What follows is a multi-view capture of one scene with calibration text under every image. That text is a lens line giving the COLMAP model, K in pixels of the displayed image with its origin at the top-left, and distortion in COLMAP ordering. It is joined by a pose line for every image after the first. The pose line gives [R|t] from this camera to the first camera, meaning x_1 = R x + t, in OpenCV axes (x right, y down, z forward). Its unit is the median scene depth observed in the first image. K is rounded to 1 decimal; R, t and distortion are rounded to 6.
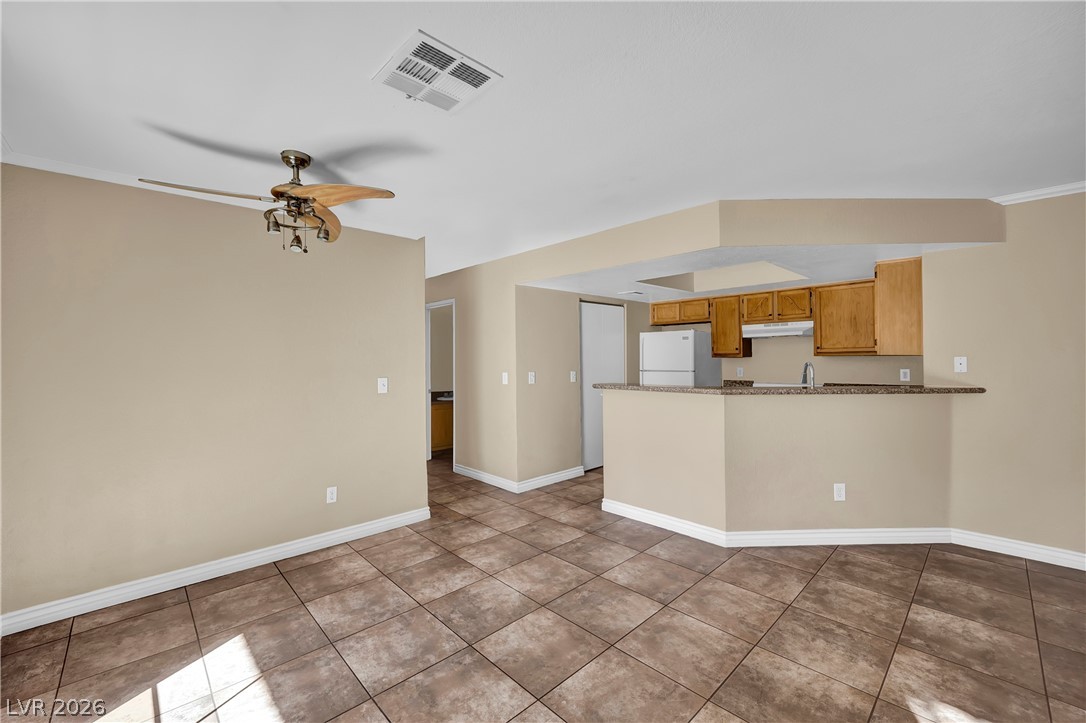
lens RADIAL K [[441.7, 0, 529.7], [0, 441.7, 368.3], [0, 0, 1]] dist [-0.020673, 0.003207]
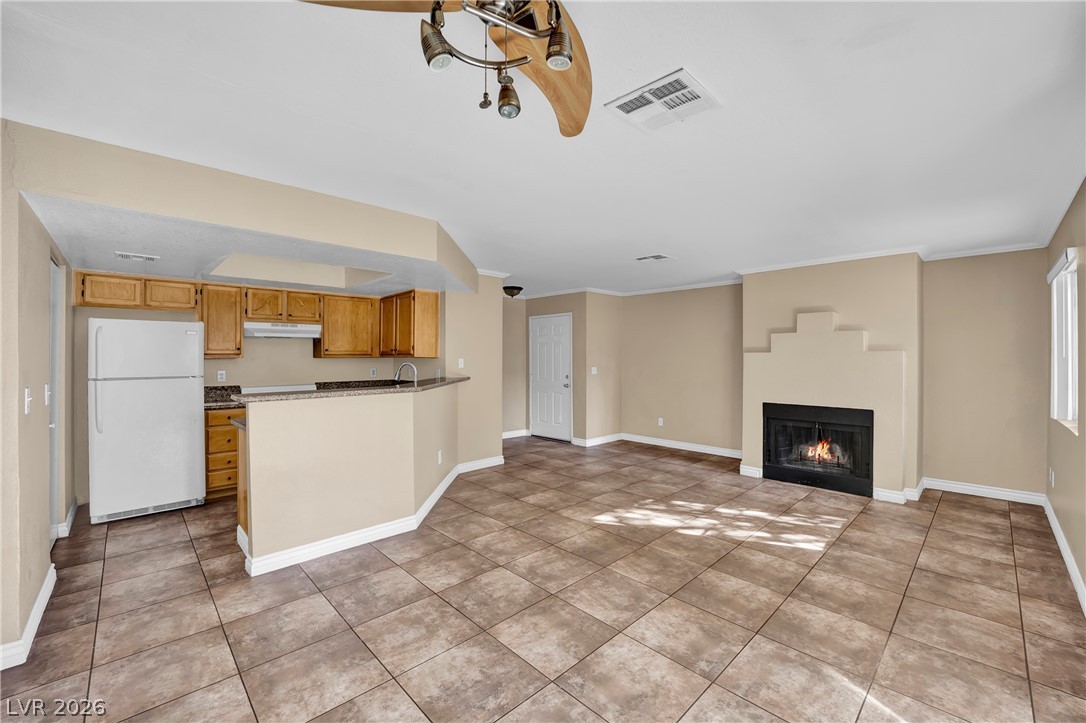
lens RADIAL K [[441.7, 0, 562.6], [0, 441.7, 352.3], [0, 0, 1]] dist [-0.020673, 0.003207]
pose [[-0.047592, 0.018816, 0.998690, -0.695140], [0.023905, 0.999558, -0.017694, -0.010400], [-0.998581, 0.023032, -0.048021, 0.679185]]
